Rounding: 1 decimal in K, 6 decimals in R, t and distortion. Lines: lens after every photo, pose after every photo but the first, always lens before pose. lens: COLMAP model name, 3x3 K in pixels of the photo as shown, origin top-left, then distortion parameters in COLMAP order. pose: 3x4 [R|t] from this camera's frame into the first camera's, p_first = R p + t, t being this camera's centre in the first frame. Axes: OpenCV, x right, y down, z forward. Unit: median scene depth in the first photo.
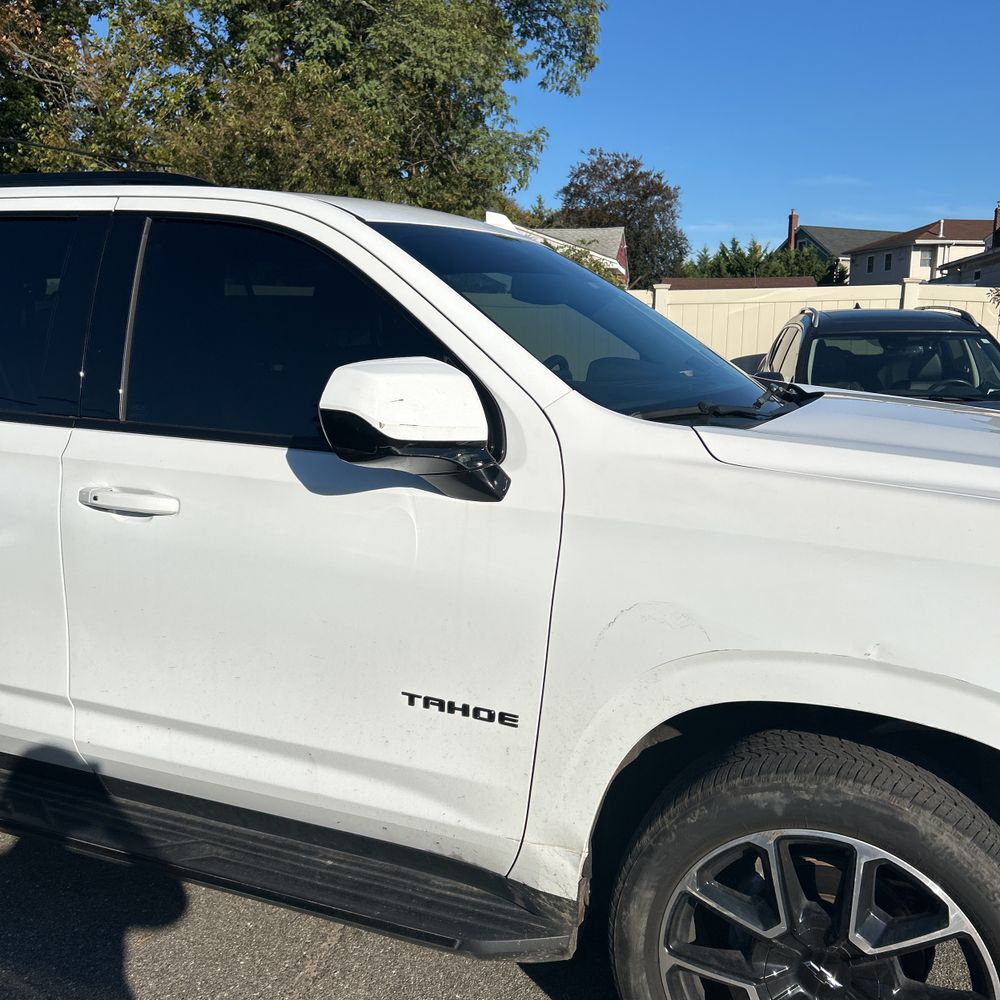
lens RADIAL K [[1009.3, 0, 500.5], [0, 1009.3, 503.1], [0, 0, 1]] dist [0.022444, 0.000000]
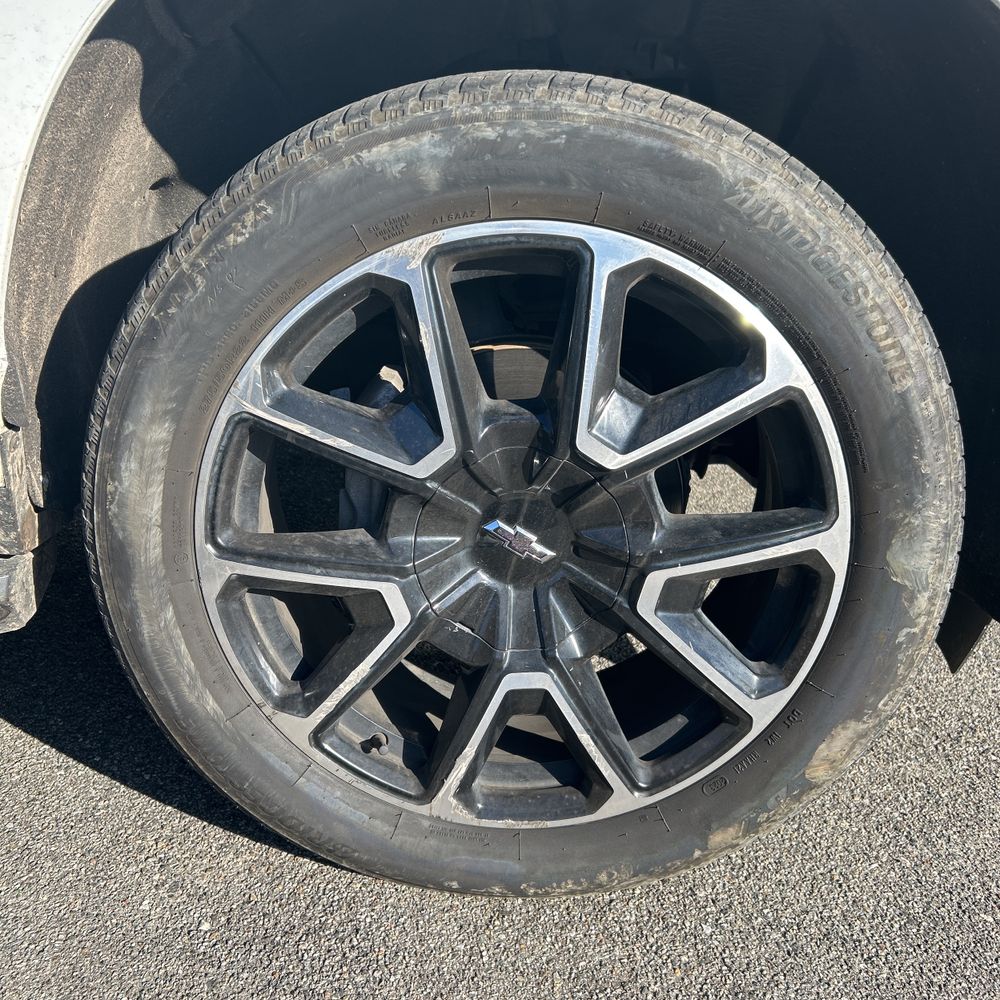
lens RADIAL K [[1009.3, 0, 493.0], [0, 1009.3, 498.7], [0, 0, 1]] dist [0.022444, 0.000000]
pose [[0.920499, -0.112055, 0.374334, 0.110463], [0.038664, 0.979417, 0.198108, 0.329385], [-0.388828, -0.167885, 0.905885, 0.526601]]
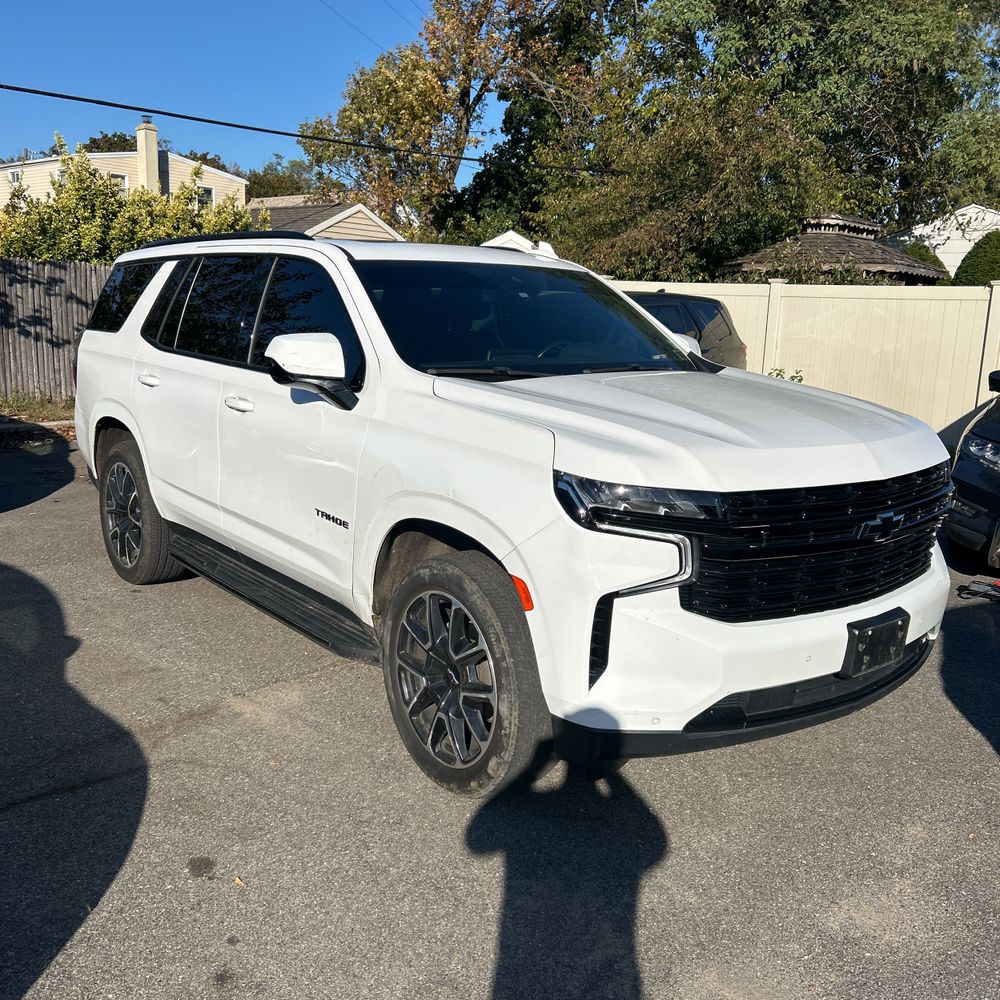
lens RADIAL K [[1009.3, 0, 488.2], [0, 1009.3, 520.7], [0, 0, 1]] dist [0.022444, 0.000000]
pose [[0.866864, 0.116443, -0.484755, 1.184185], [-0.103653, 0.993189, 0.053216, 0.077796], [0.487650, 0.004115, 0.873030, -0.547007]]
